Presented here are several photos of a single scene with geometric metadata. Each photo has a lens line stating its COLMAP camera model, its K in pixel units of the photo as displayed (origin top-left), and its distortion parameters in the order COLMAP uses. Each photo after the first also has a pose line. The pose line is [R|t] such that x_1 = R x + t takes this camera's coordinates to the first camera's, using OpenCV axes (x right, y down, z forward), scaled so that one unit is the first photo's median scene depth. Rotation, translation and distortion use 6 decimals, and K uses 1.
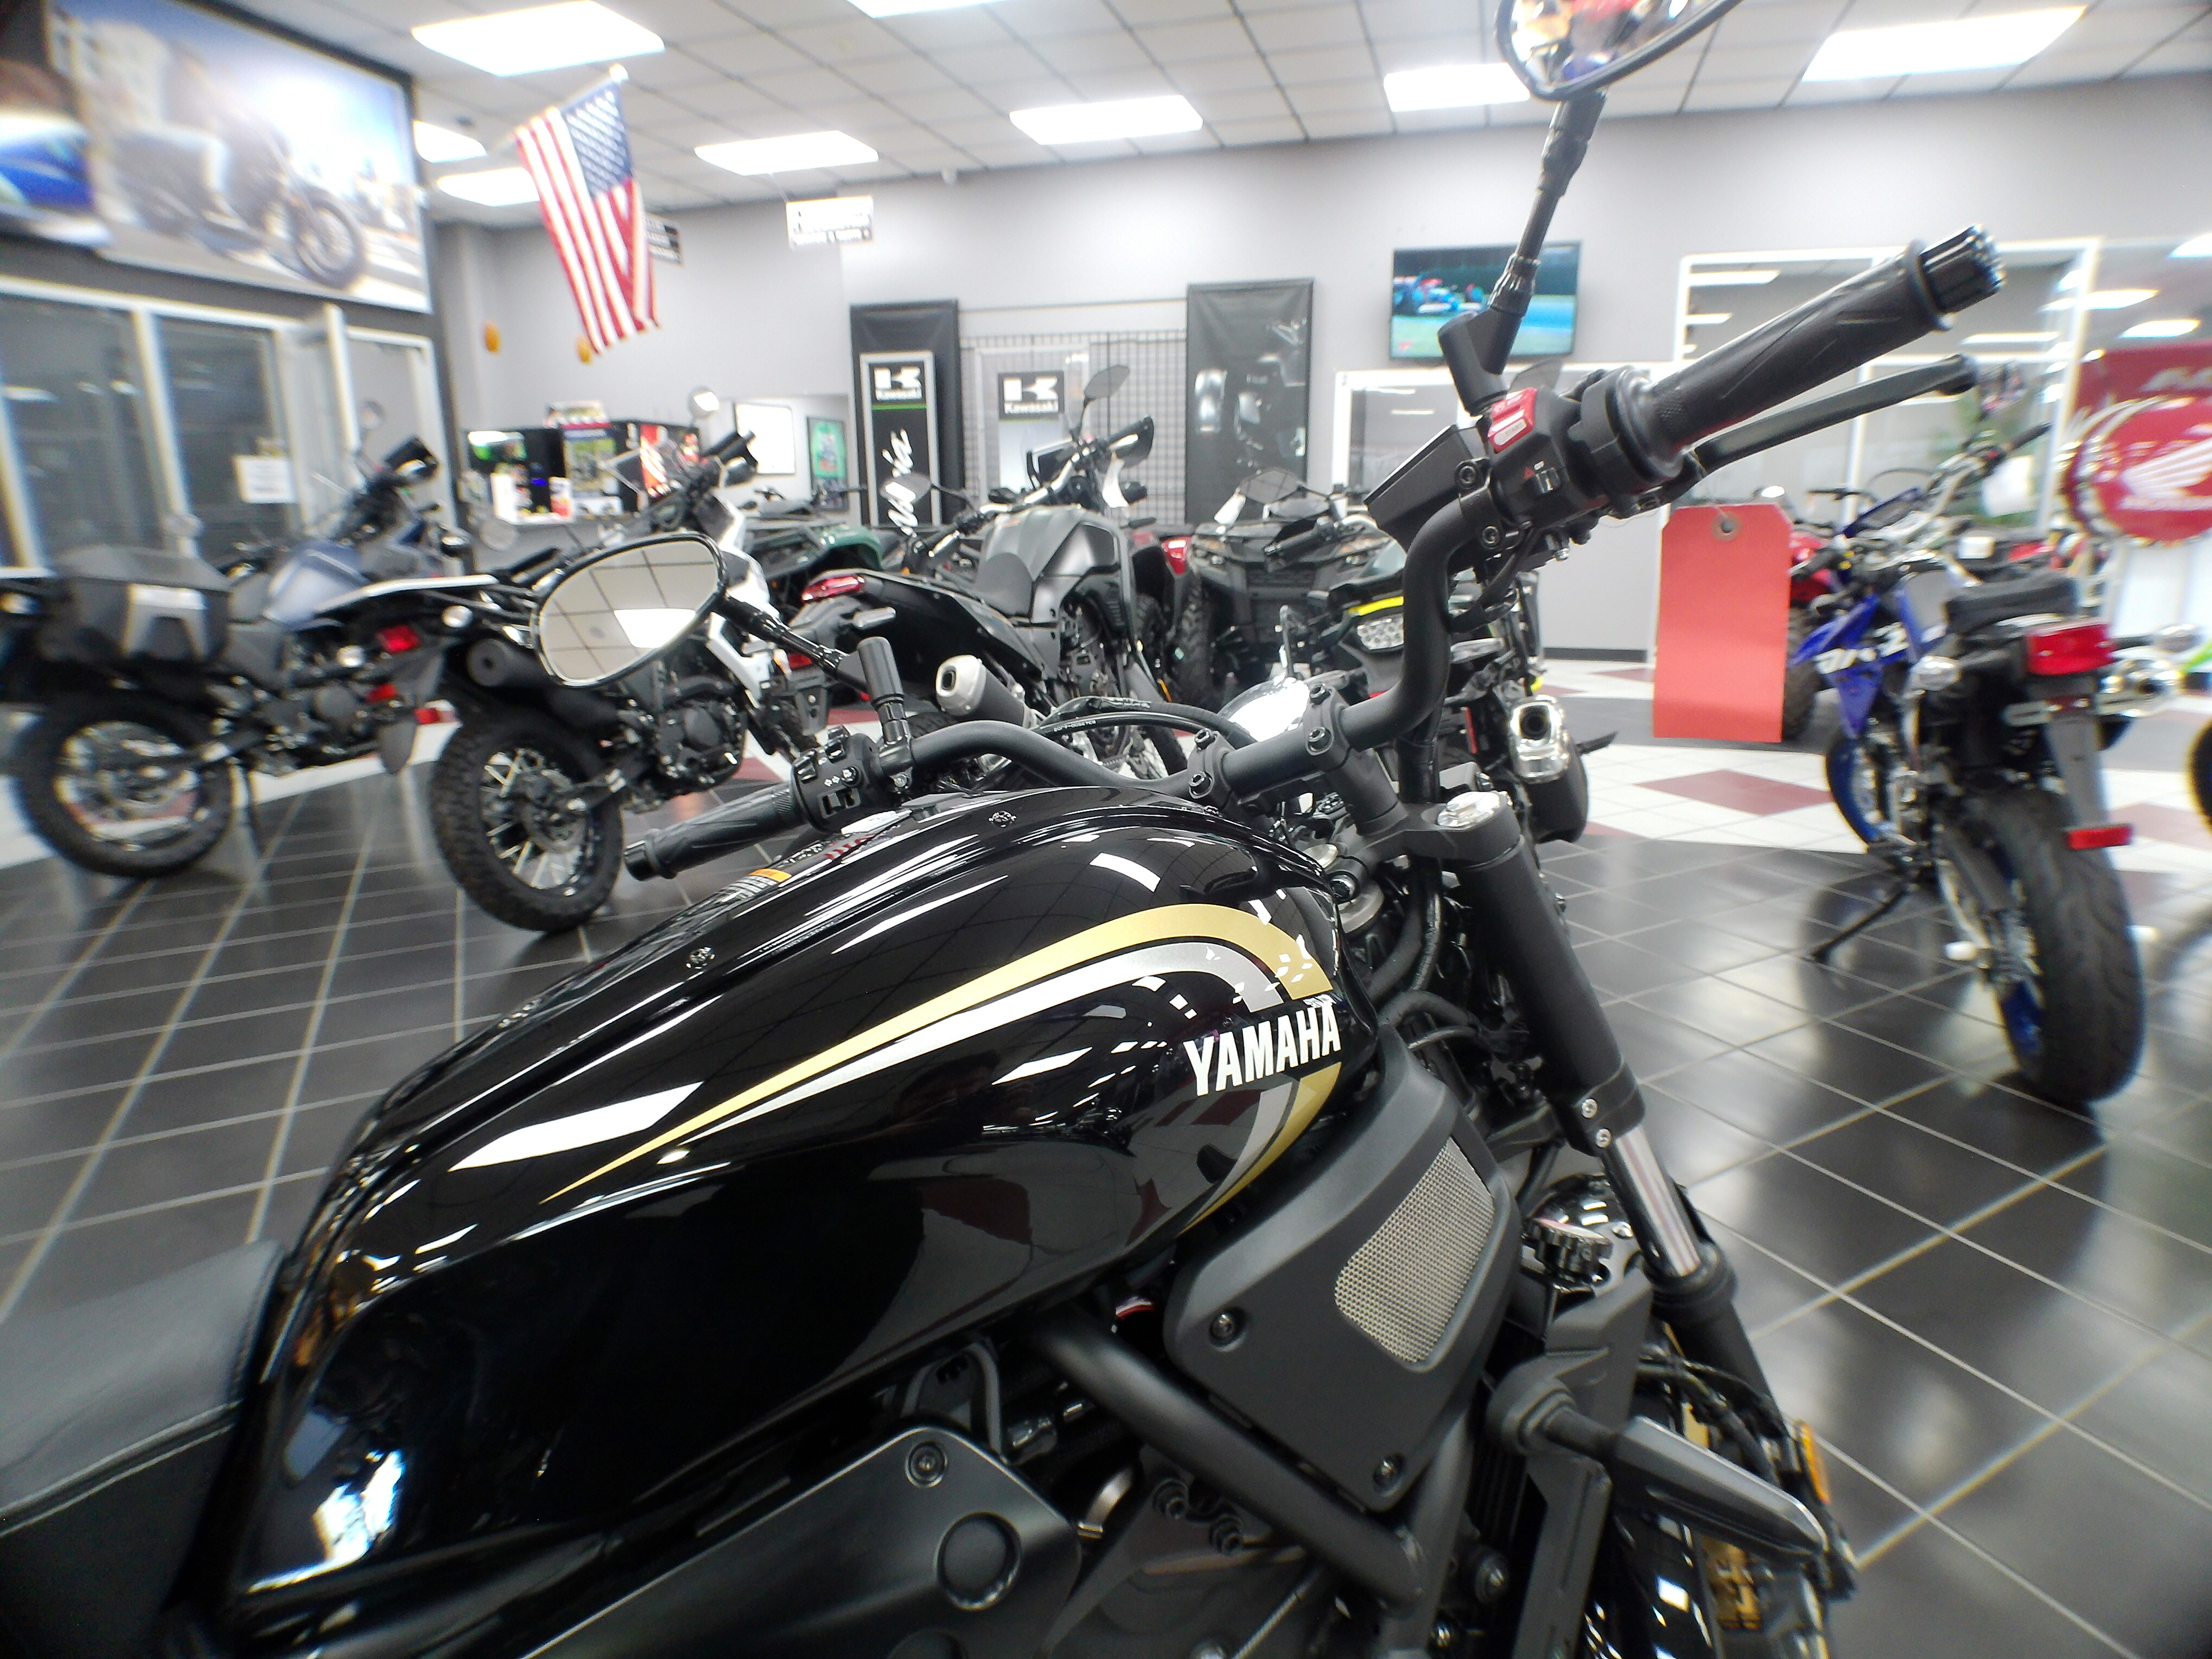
lens RADIAL K [[1206.9, 0, 1117.5], [0, 1206.9, 839.4], [0, 0, 1]] dist [-0.056374, 0.023955]
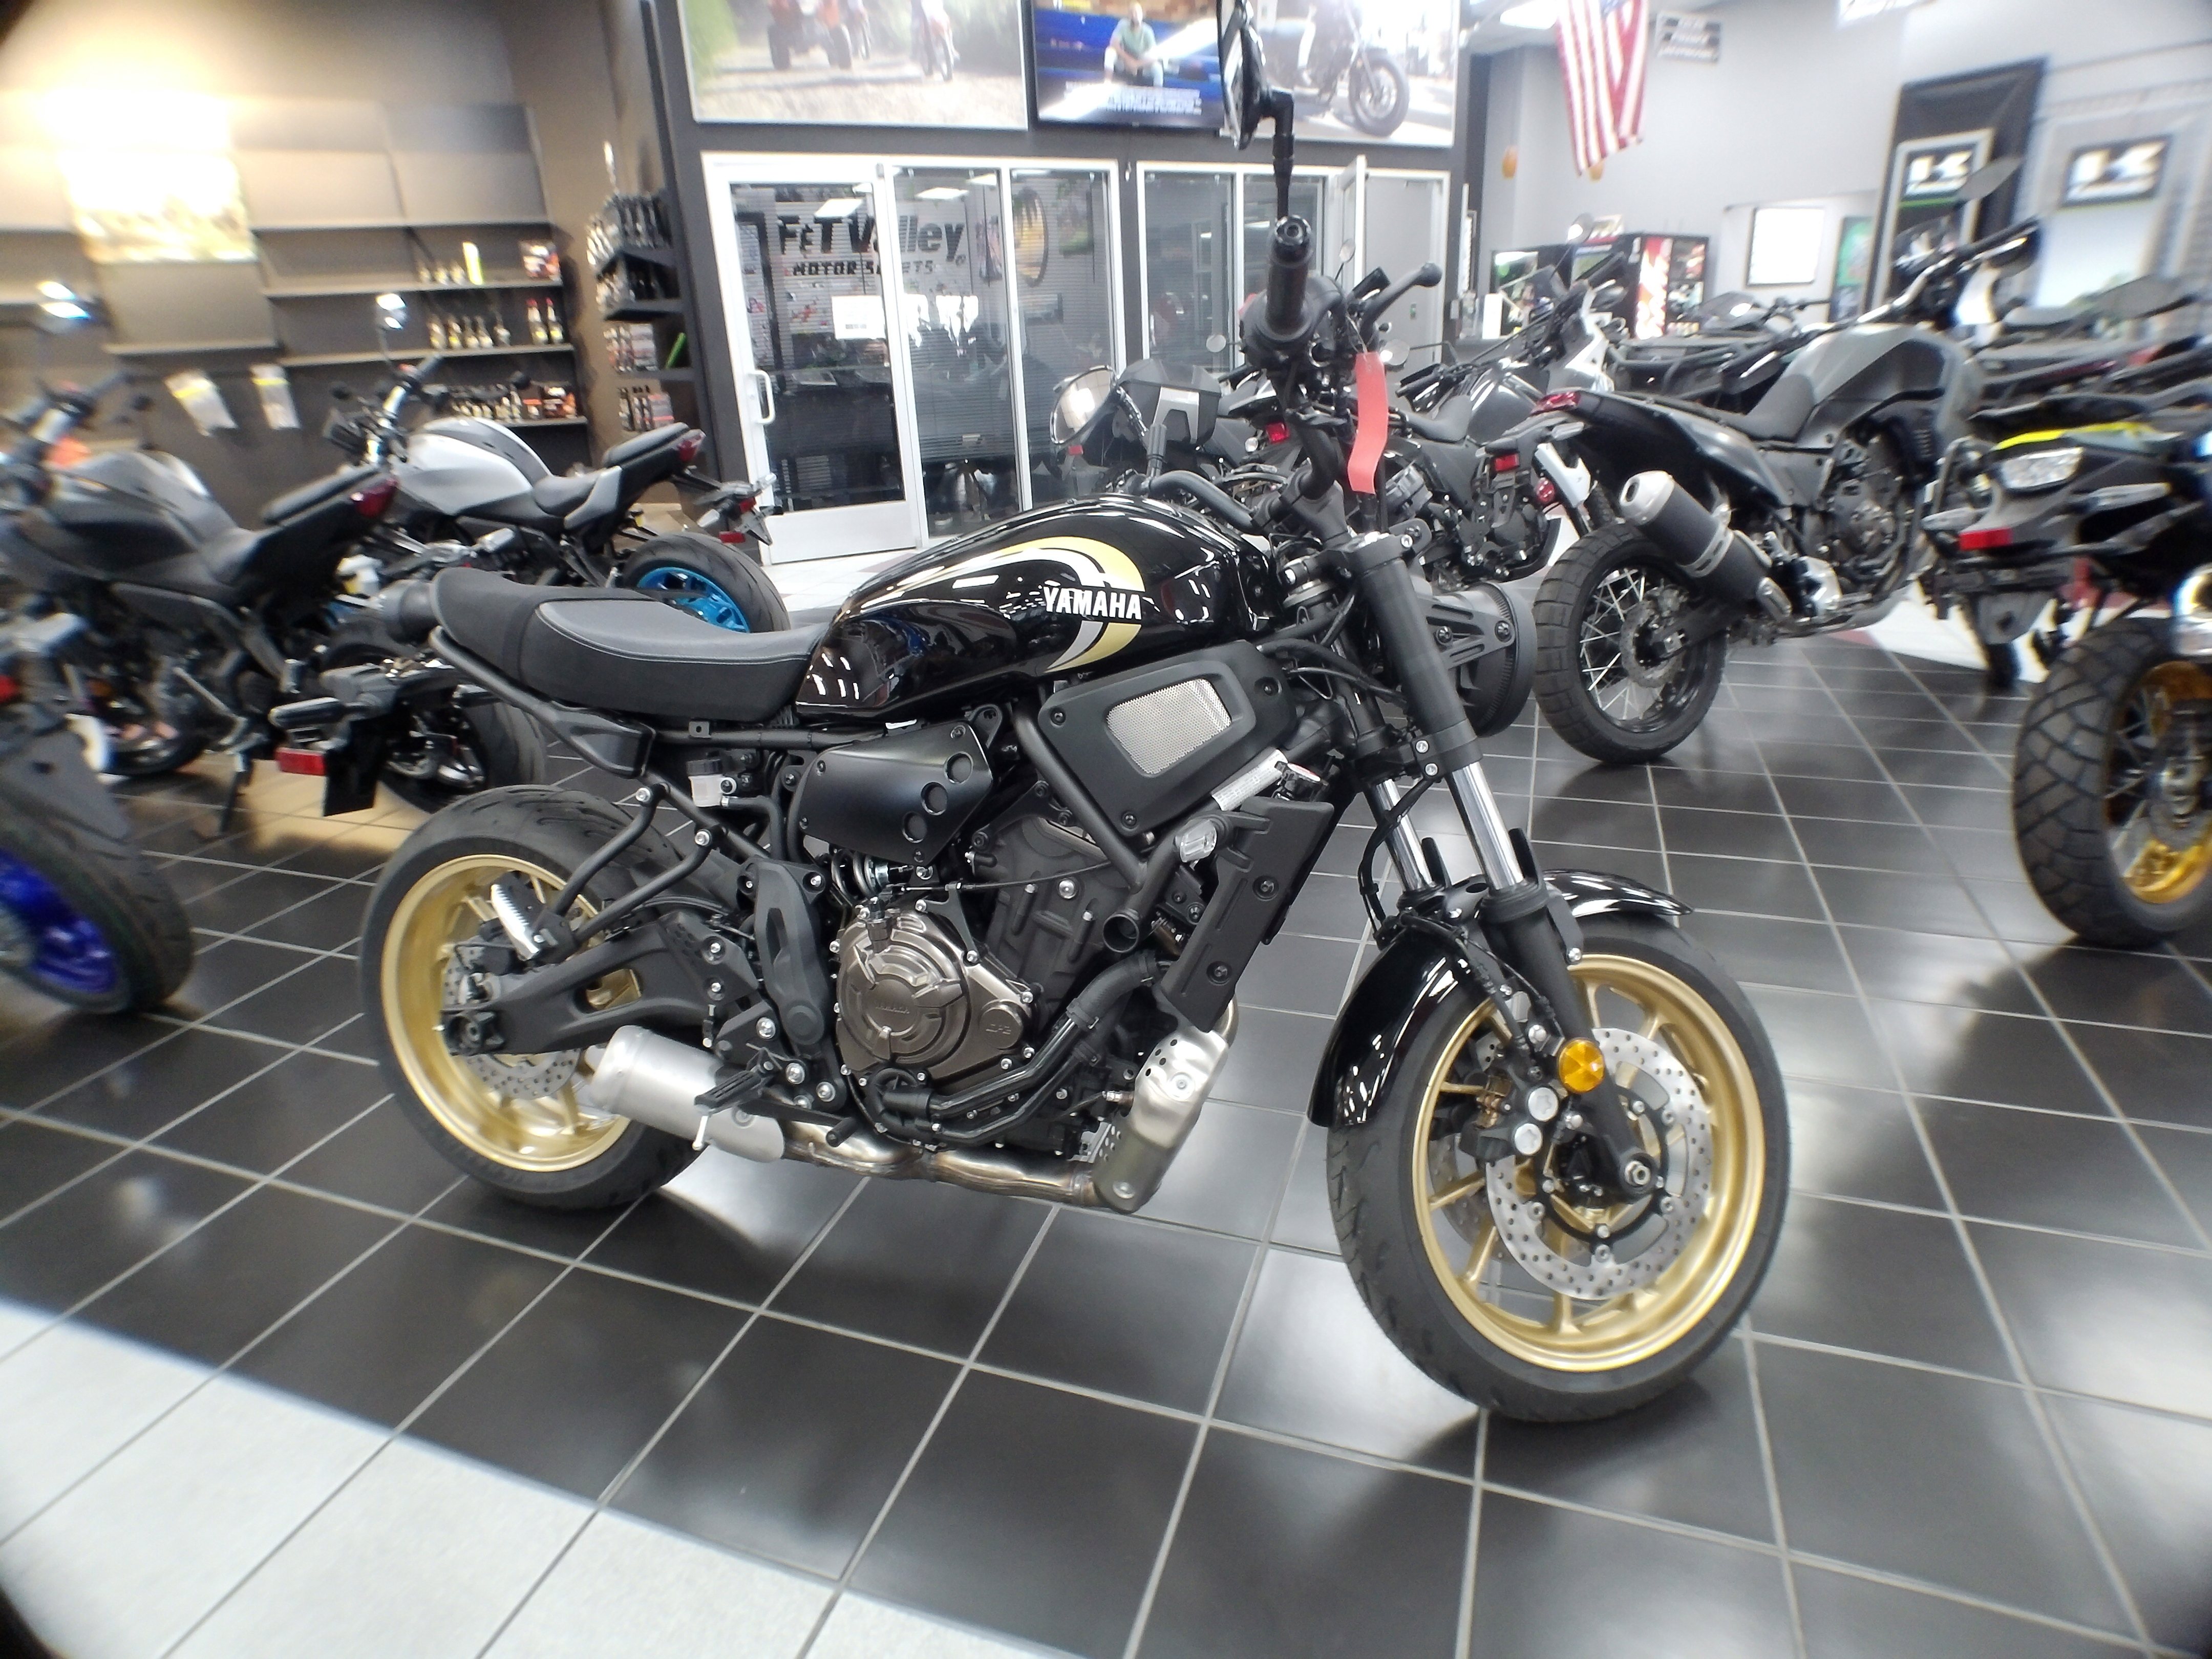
lens RADIAL K [[1213.8, 0, 1166.7], [0, 1213.8, 804.5], [0, 0, 1]] dist [-0.038502, 0.018932]
pose [[0.711449, 0.241217, -0.660041, 0.144010], [-0.164825, 0.970321, 0.176948, 0.008834], [0.683134, -0.017098, 0.730092, -0.046044]]
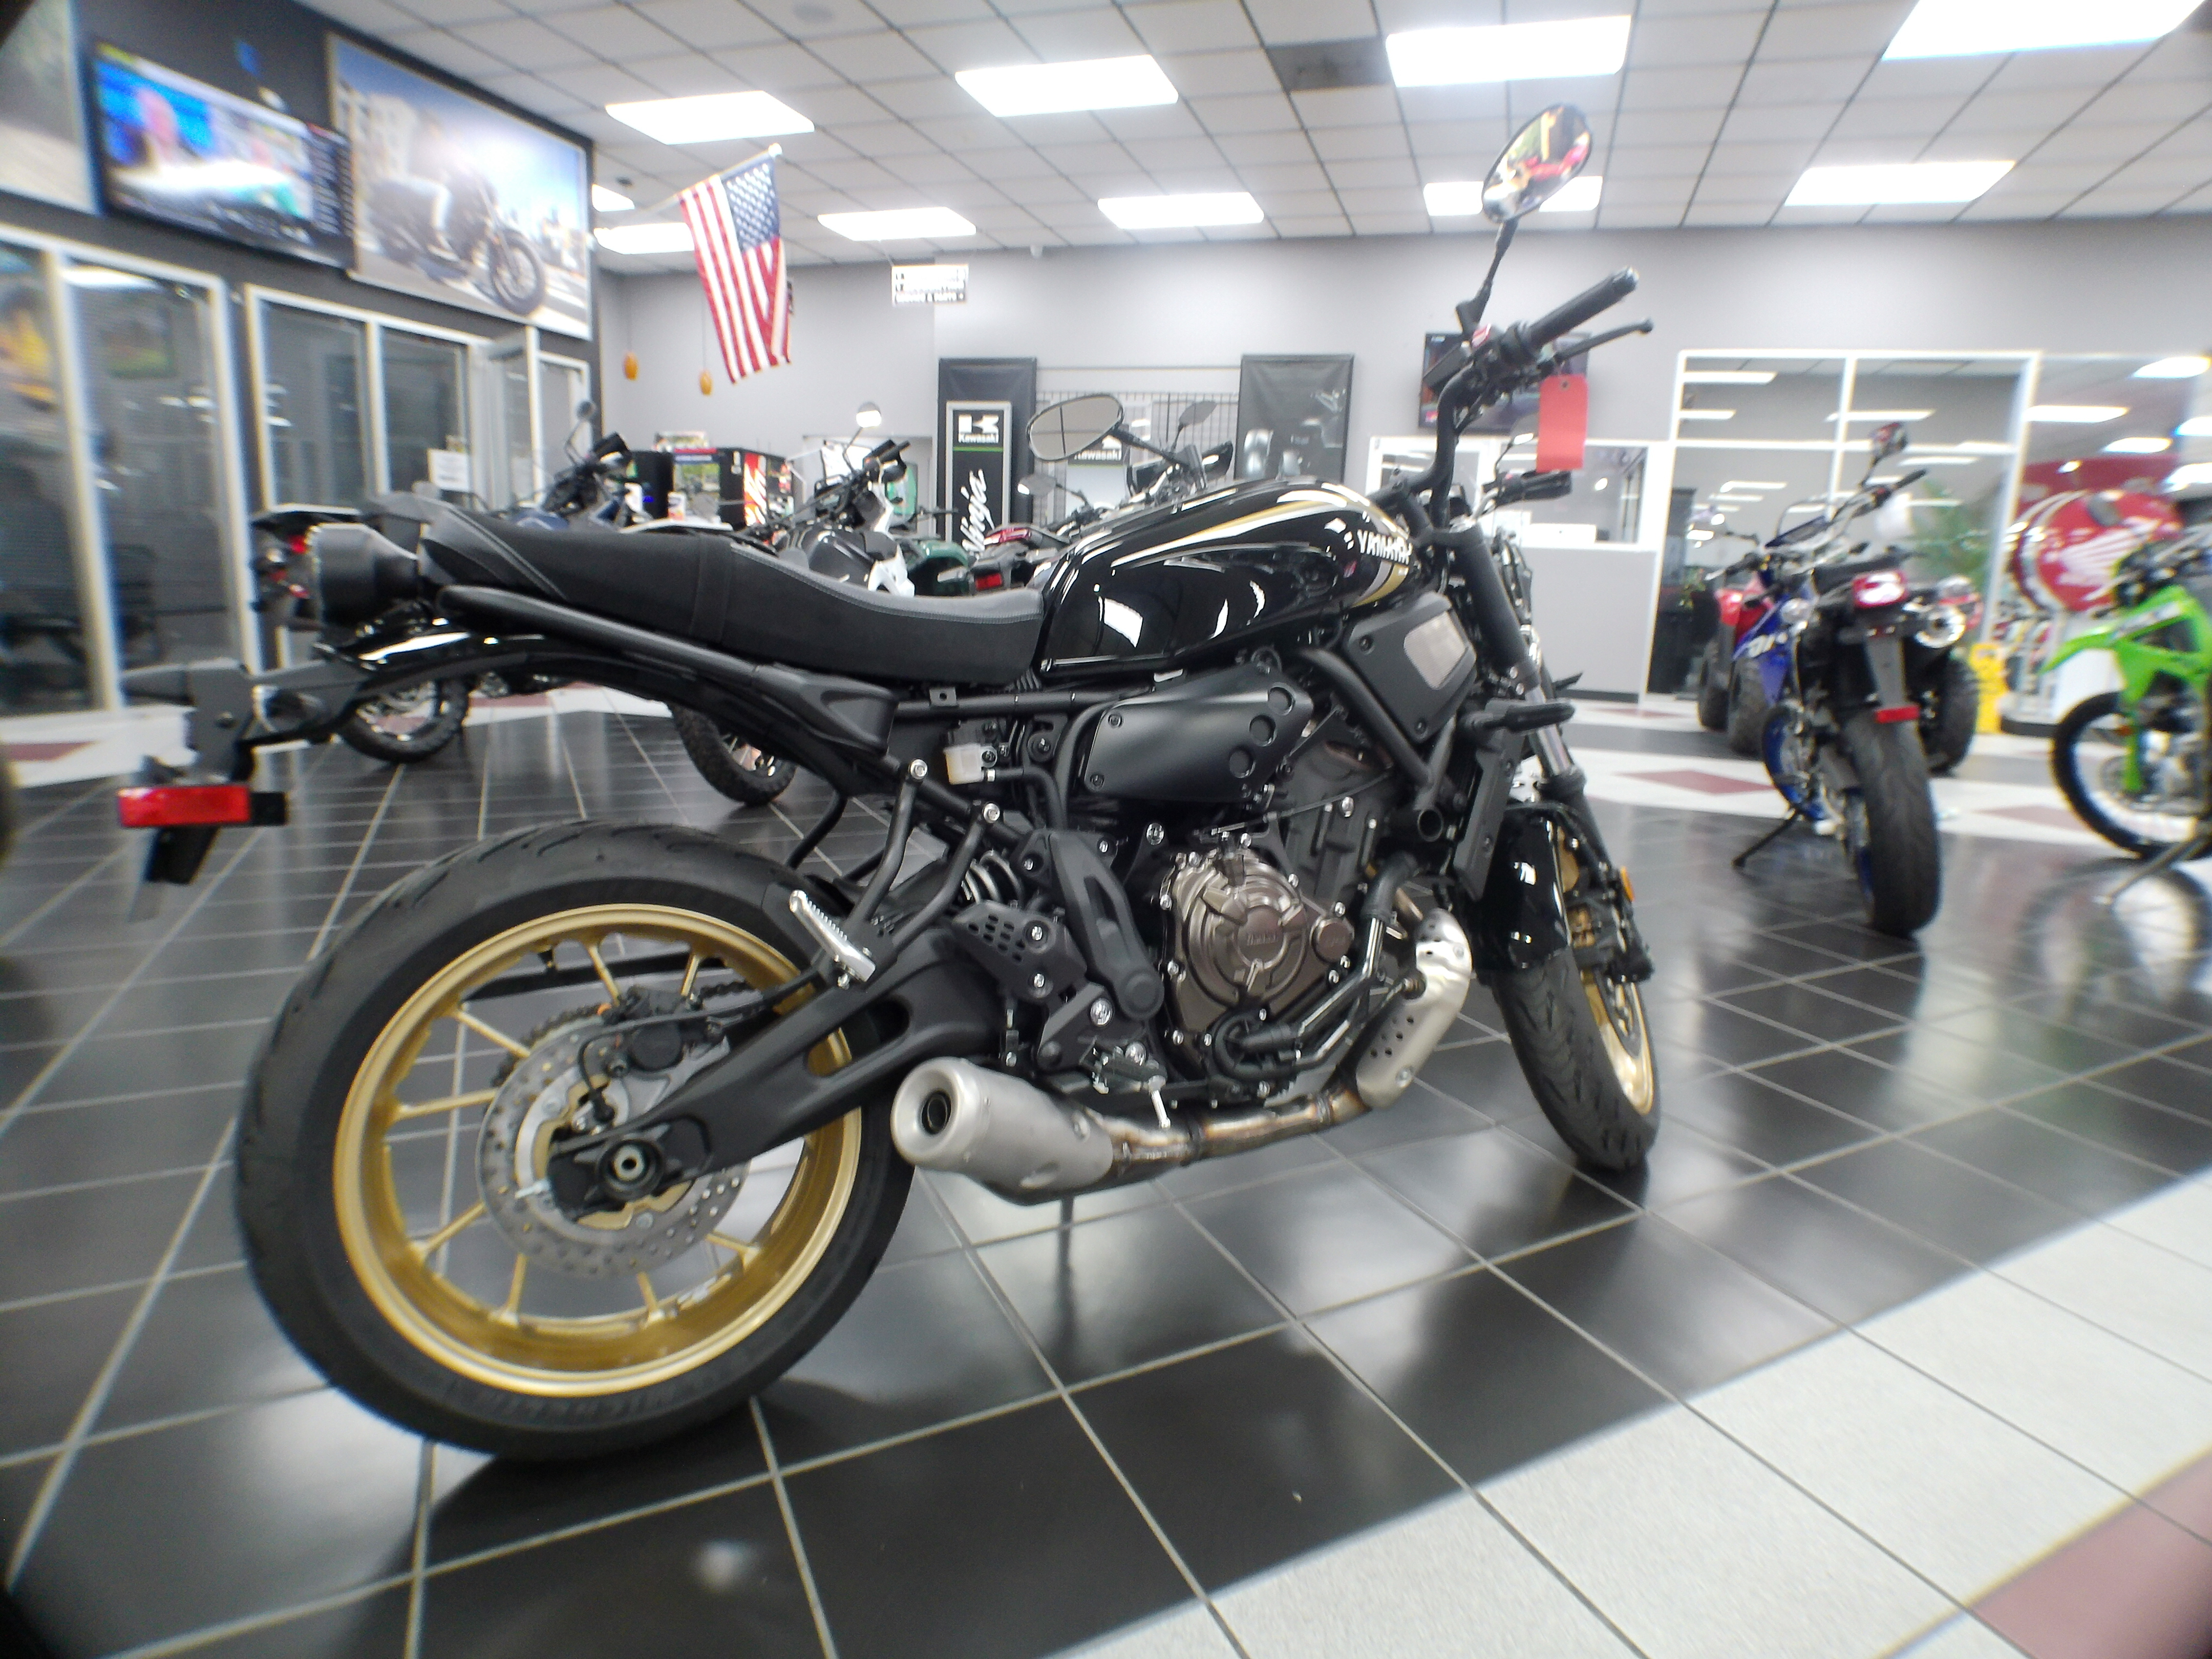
lens RADIAL K [[1198.4, 0, 1115.8], [0, 1198.4, 832.3], [0, 0, 1]] dist [-0.040403, 0.013931]
pose [[0.998489, 0.054139, -0.009452, -0.033341], [-0.054612, 0.996692, -0.060193, 0.079591], [0.006162, 0.060618, 0.998142, -0.131904]]
